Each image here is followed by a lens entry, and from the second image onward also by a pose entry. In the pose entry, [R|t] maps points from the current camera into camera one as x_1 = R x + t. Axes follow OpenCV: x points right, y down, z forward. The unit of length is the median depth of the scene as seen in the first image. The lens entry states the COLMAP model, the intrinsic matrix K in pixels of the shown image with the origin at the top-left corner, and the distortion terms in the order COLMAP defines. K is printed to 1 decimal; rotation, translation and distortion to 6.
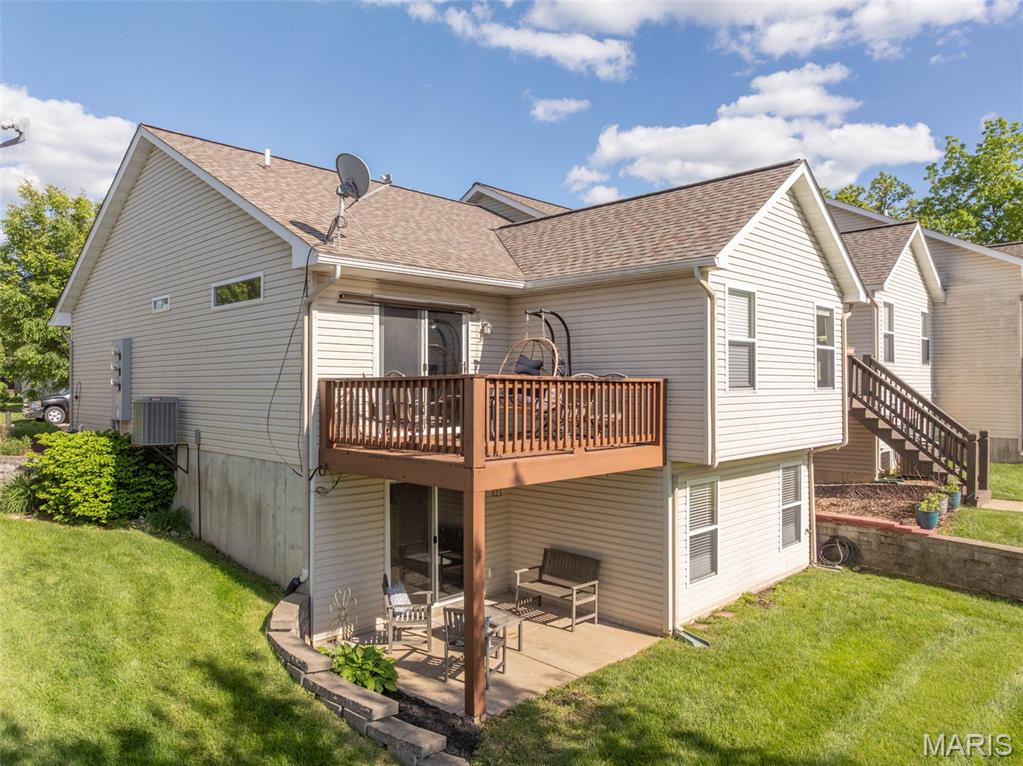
lens RADIAL K [[718.0, 0, 511.5], [0, 718.0, 383.0], [0, 0, 1]] dist [-0.023462, 0.002588]
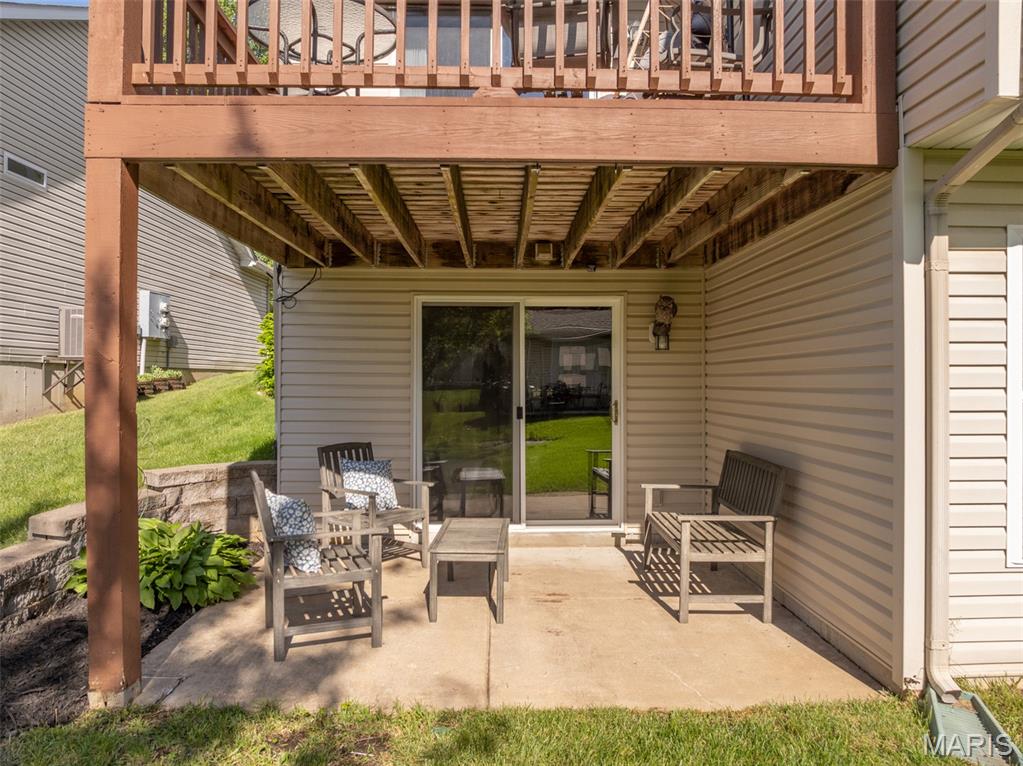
lens RADIAL K [[718.0, 0, 511.5], [0, 718.0, 383.0], [0, 0, 1]] dist [-0.023462, 0.002588]
pose [[0.715913, 0.003105, -0.698182, 0.297382], [0.005414, 0.999935, 0.009998, 0.196749], [0.698168, -0.010938, 0.715850, 0.612297]]
